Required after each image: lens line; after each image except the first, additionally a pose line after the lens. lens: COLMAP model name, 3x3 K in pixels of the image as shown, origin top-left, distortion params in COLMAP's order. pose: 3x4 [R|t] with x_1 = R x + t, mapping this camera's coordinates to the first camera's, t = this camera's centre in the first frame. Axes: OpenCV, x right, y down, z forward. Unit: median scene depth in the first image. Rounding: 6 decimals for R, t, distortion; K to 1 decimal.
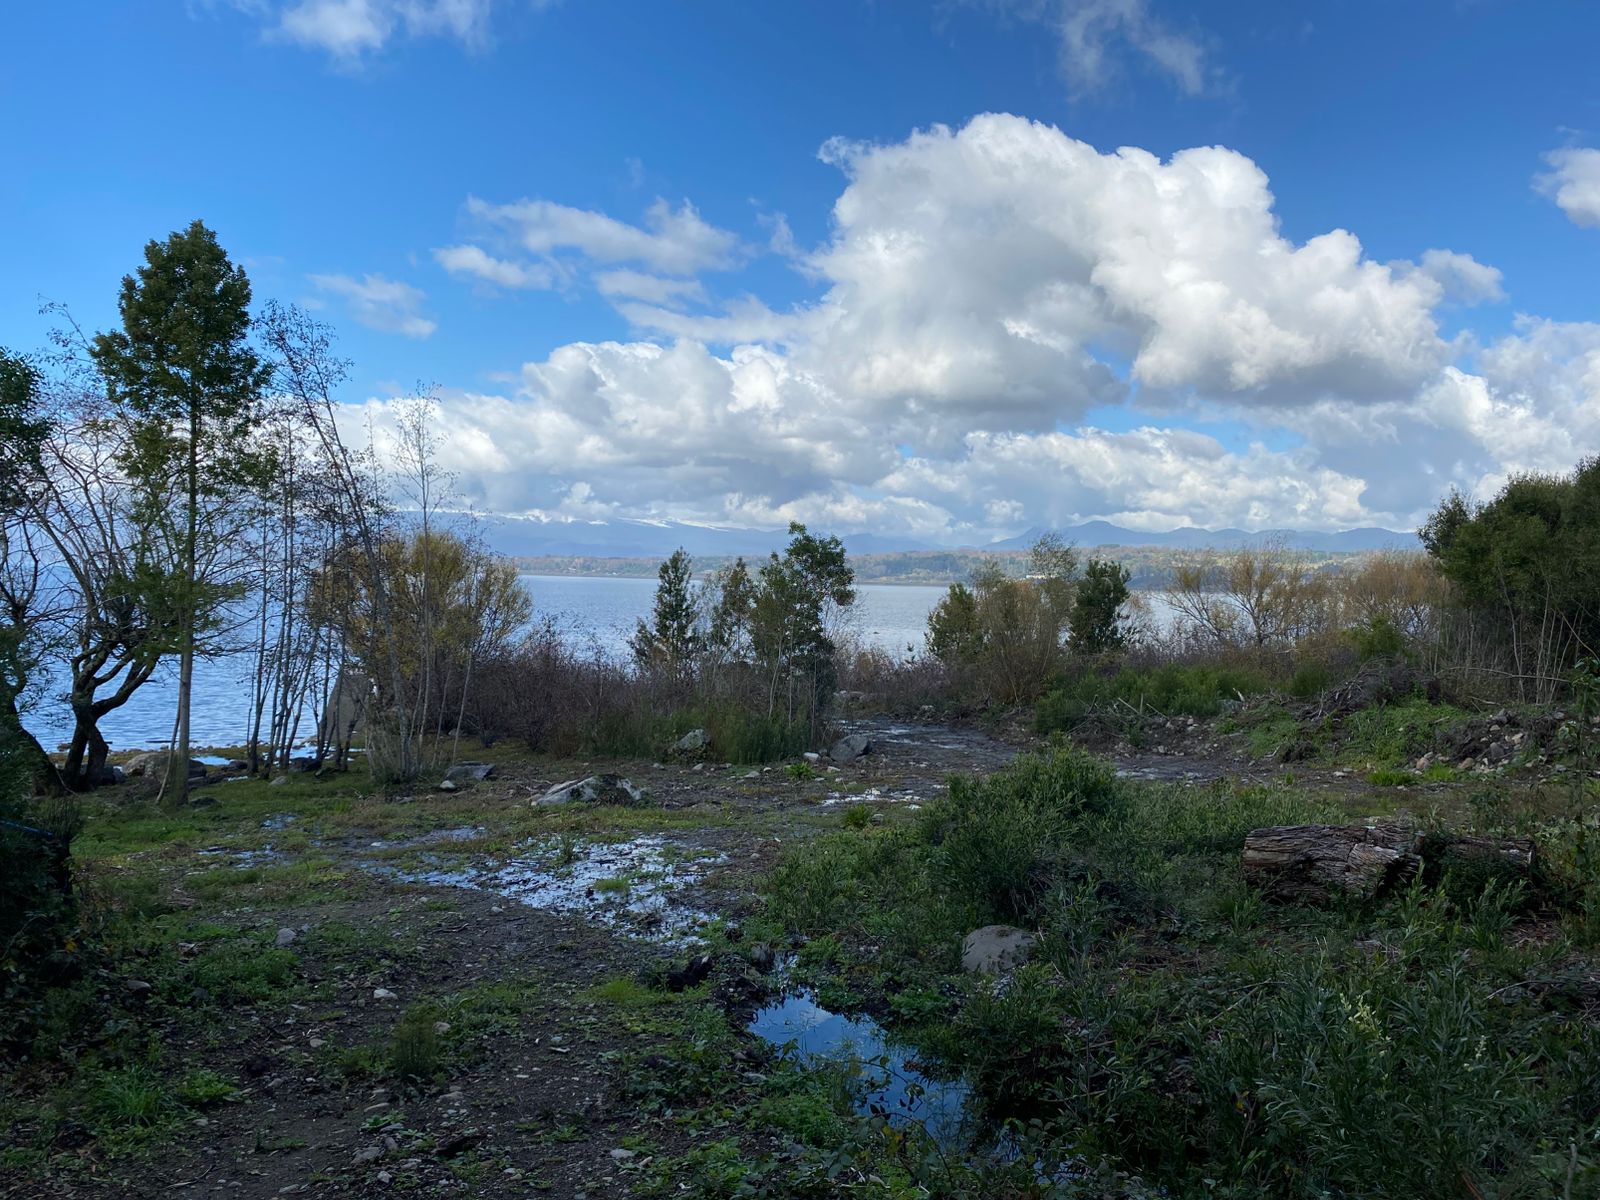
lens RADIAL K [[1184.6, 0, 800.0], [0, 1184.6, 600.0], [0, 0, 1]] dist [0.039068, -0.034796]
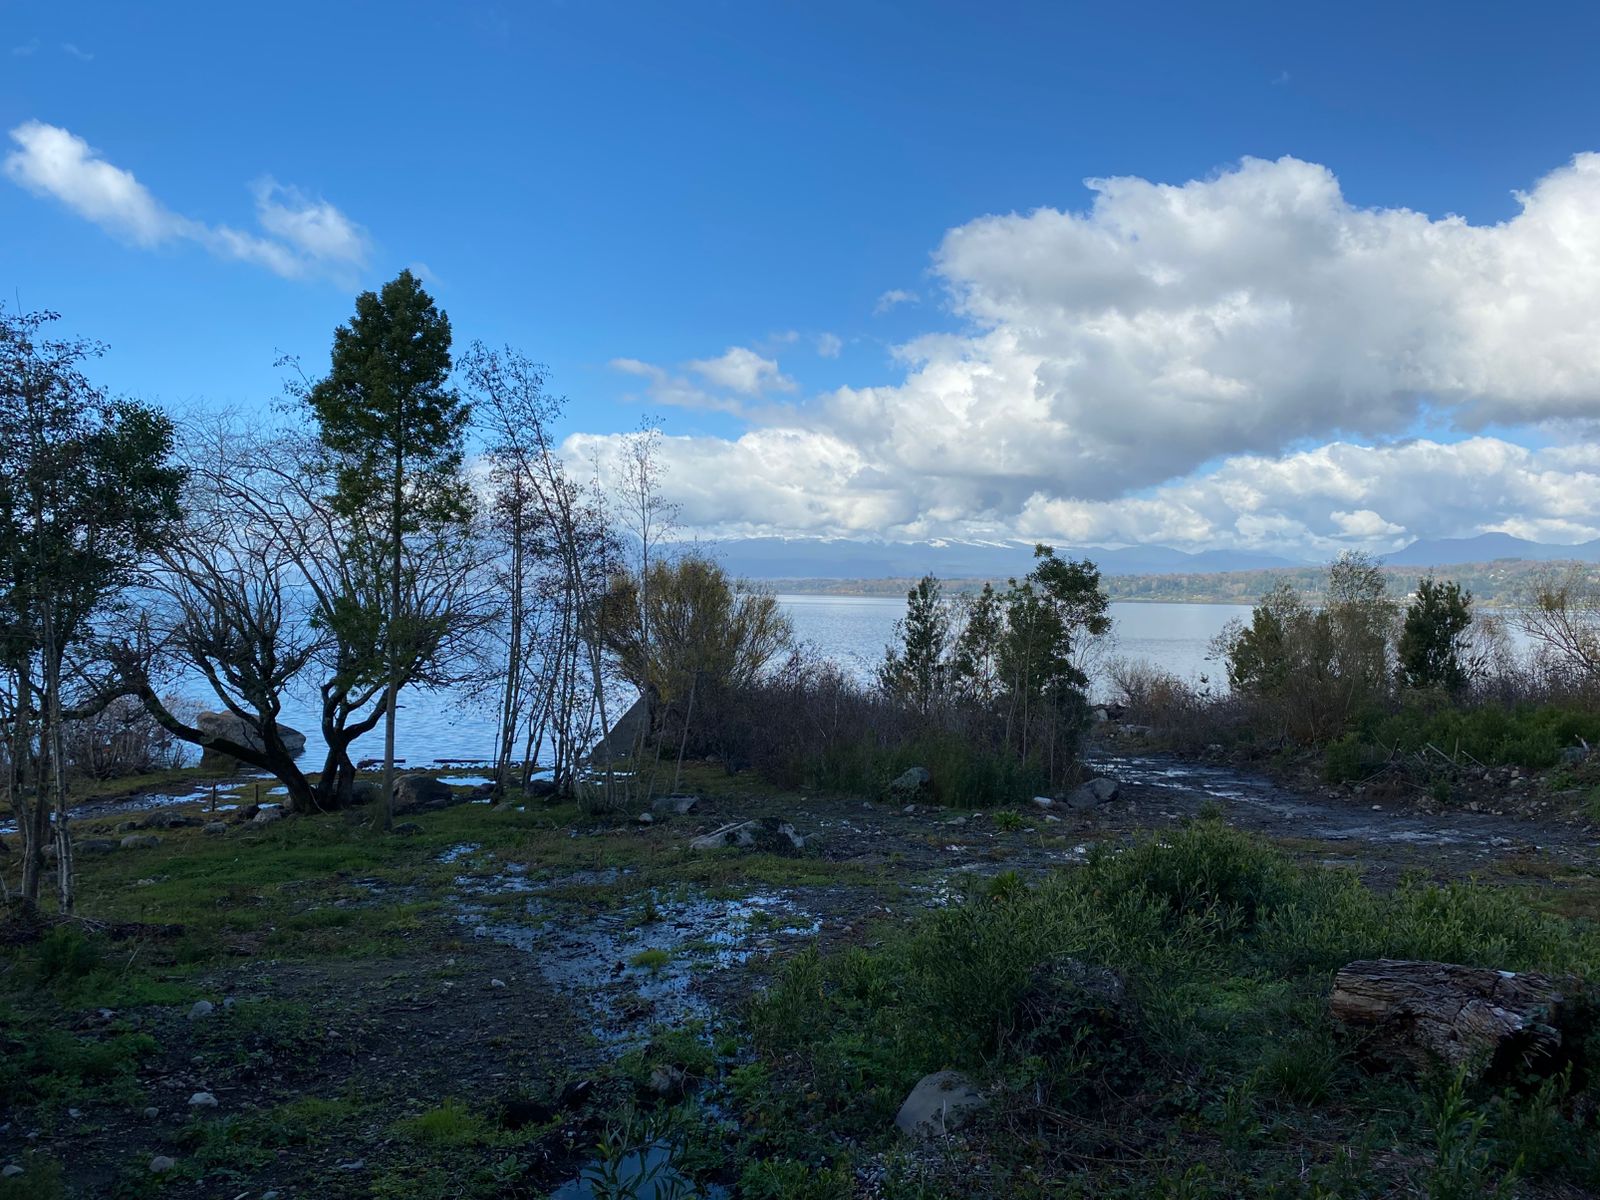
lens RADIAL K [[1190.4, 0, 824.9], [0, 1190.4, 599.2], [0, 0, 1]] dist [0.016622, -0.003841]
pose [[0.966645, -0.004952, -0.256074, 0.080828], [0.000218, 0.999829, -0.018510, -0.006309], [0.256121, 0.017837, 0.966480, 0.060173]]
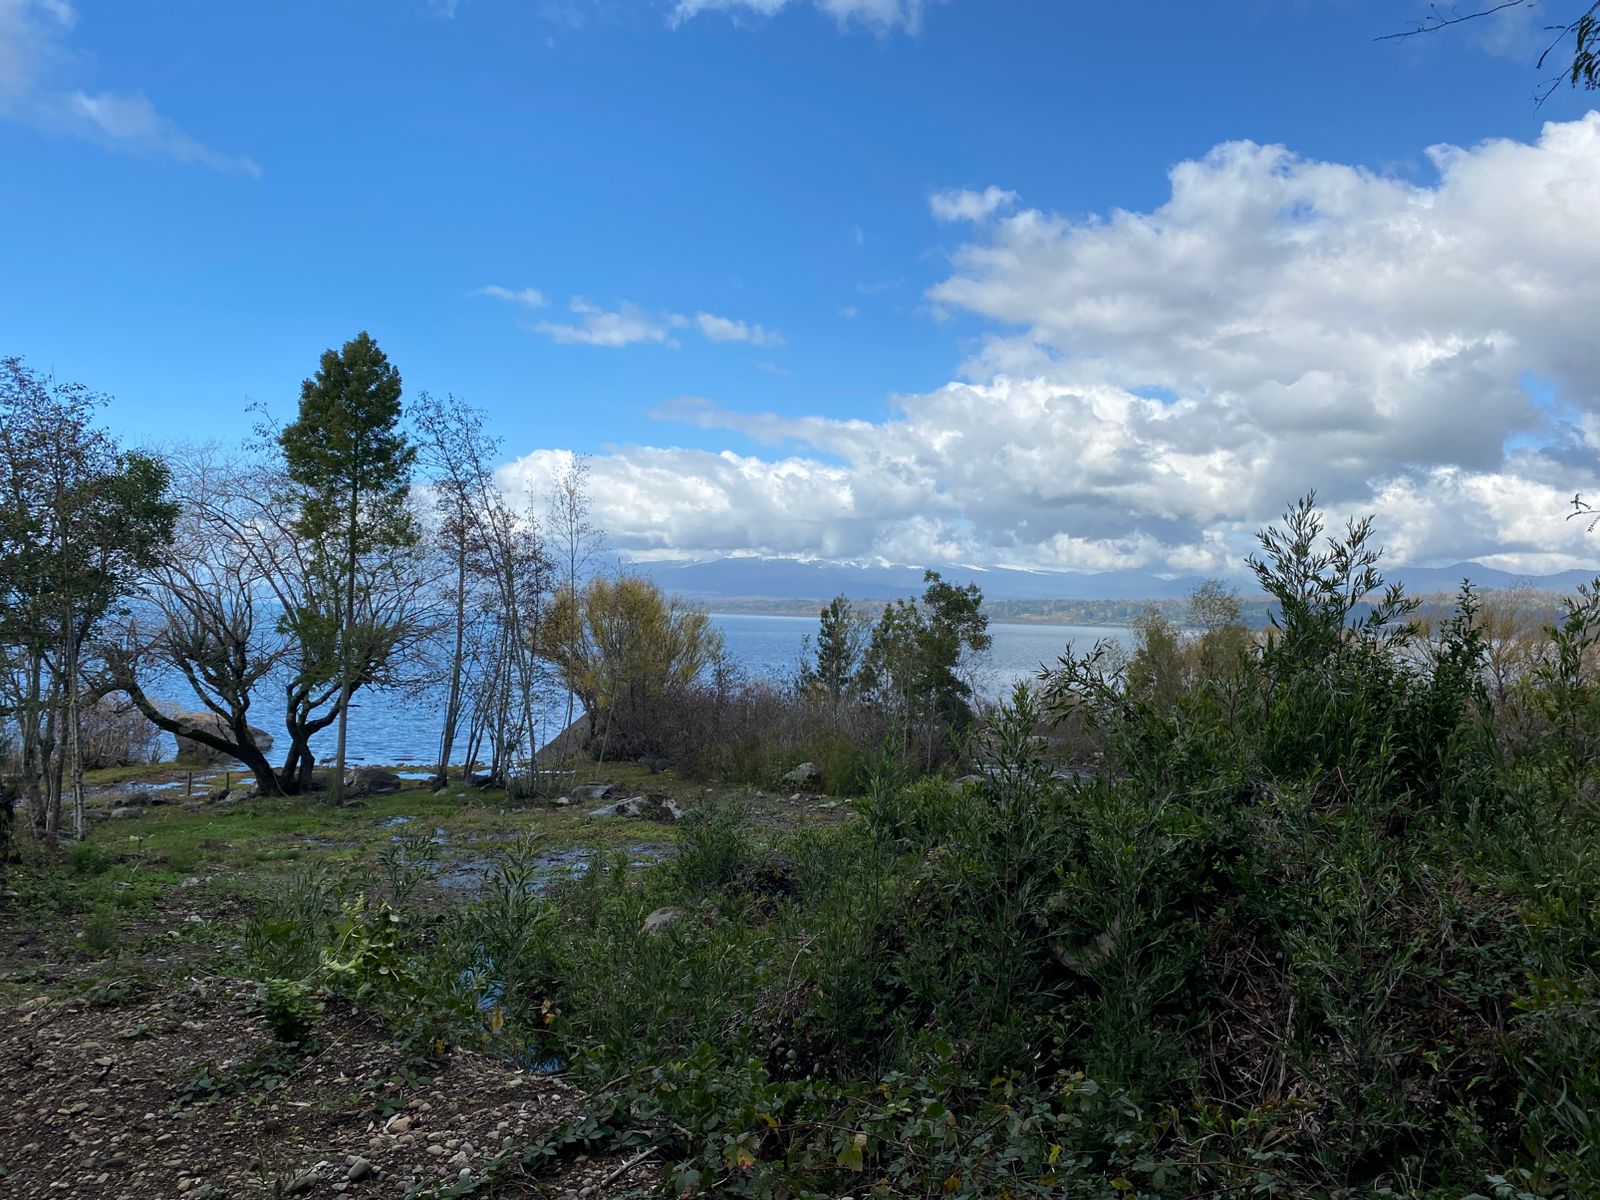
lens RADIAL K [[1184.6, 0, 800.0], [0, 1184.6, 600.0], [0, 0, 1]] dist [0.039068, -0.034796]
pose [[0.967182, 0.002516, -0.254073, 0.170673], [-0.011889, 0.999304, -0.035365, -0.000733], [0.253807, 0.037225, 0.966538, -0.047761]]
